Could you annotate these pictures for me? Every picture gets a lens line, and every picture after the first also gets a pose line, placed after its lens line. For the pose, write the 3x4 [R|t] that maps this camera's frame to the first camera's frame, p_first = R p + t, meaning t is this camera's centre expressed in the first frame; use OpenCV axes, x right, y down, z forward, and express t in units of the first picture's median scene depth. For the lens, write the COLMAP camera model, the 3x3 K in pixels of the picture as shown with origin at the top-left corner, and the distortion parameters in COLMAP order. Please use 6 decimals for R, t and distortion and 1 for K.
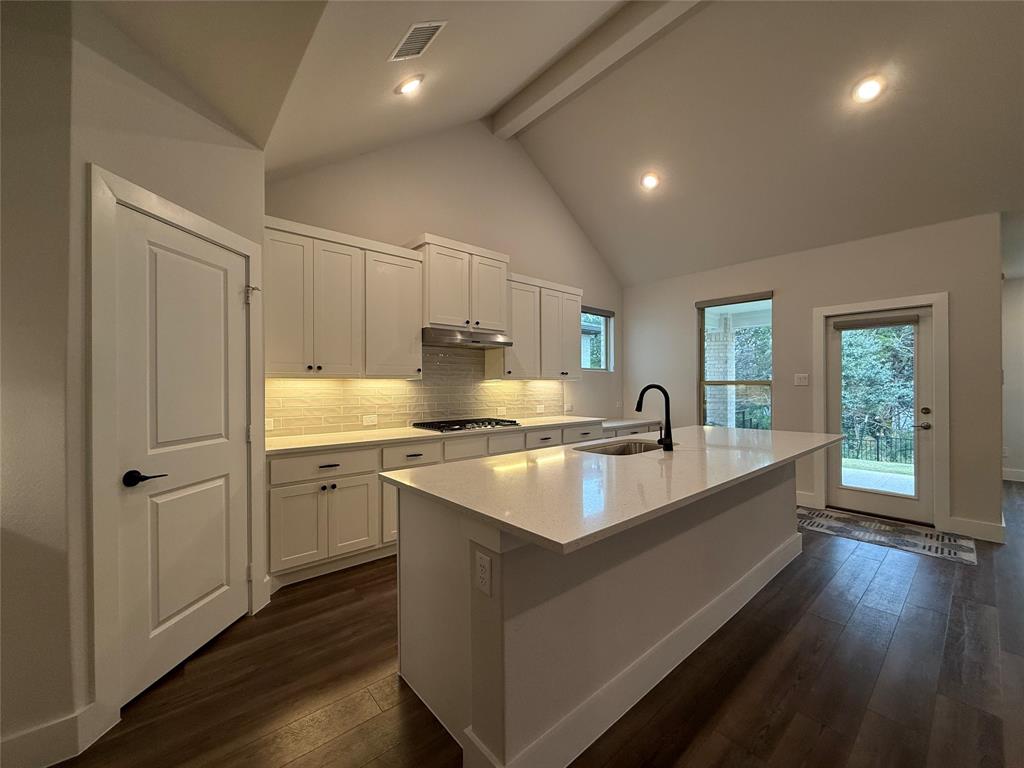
lens RADIAL K [[406.0, 0, 510.7], [0, 406.0, 384.5], [0, 0, 1]] dist [0.000976, -0.000321]
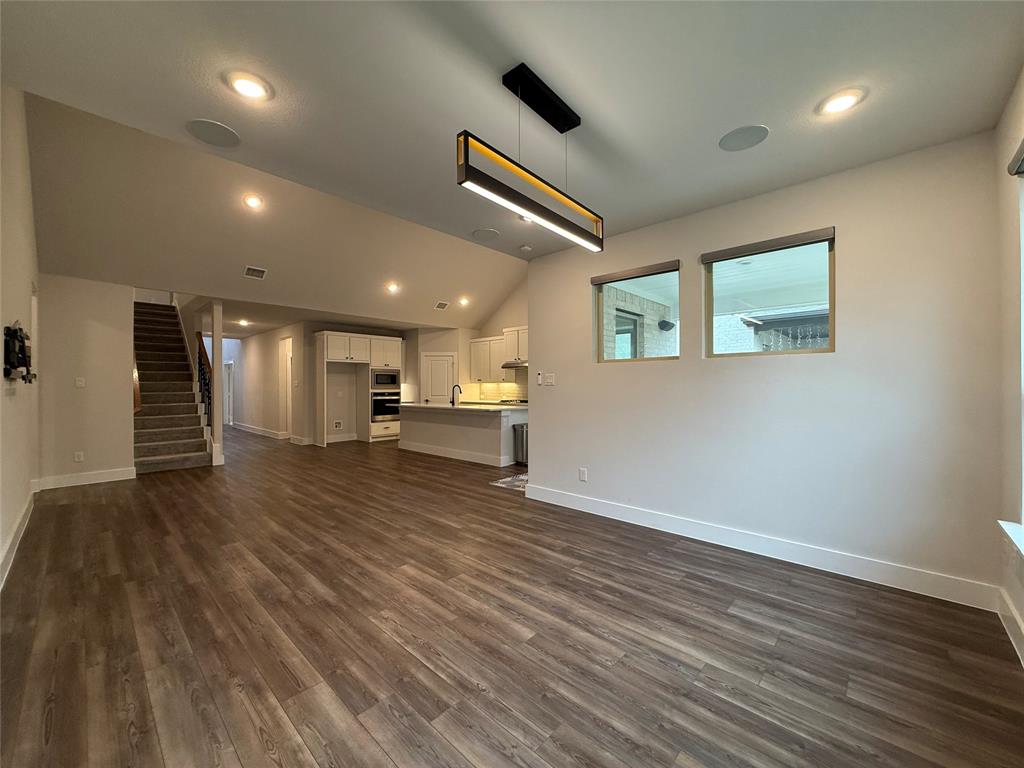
lens RADIAL K [[406.0, 0, 510.7], [0, 406.0, 384.5], [0, 0, 1]] dist [0.000976, -0.000321]
pose [[0.109649, 0.001329, -0.993969, 2.337450], [0.005244, 0.999984, 0.001916, -0.007356], [0.993957, -0.005423, 0.109641, 0.703442]]
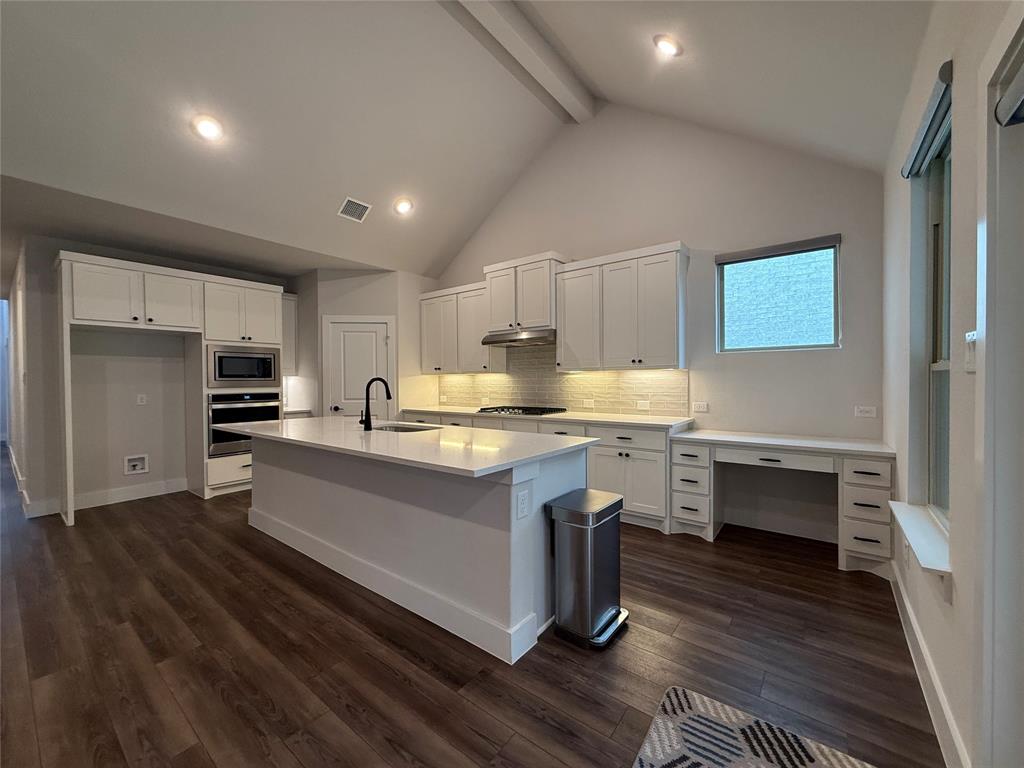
lens RADIAL K [[406.0, 0, 510.7], [0, 406.0, 384.5], [0, 0, 1]] dist [0.000976, -0.000321]
pose [[0.201389, 0.014479, -0.979404, 1.084773], [0.011744, 0.999783, 0.017195, 0.001658], [0.979441, -0.014965, 0.201175, 0.755170]]
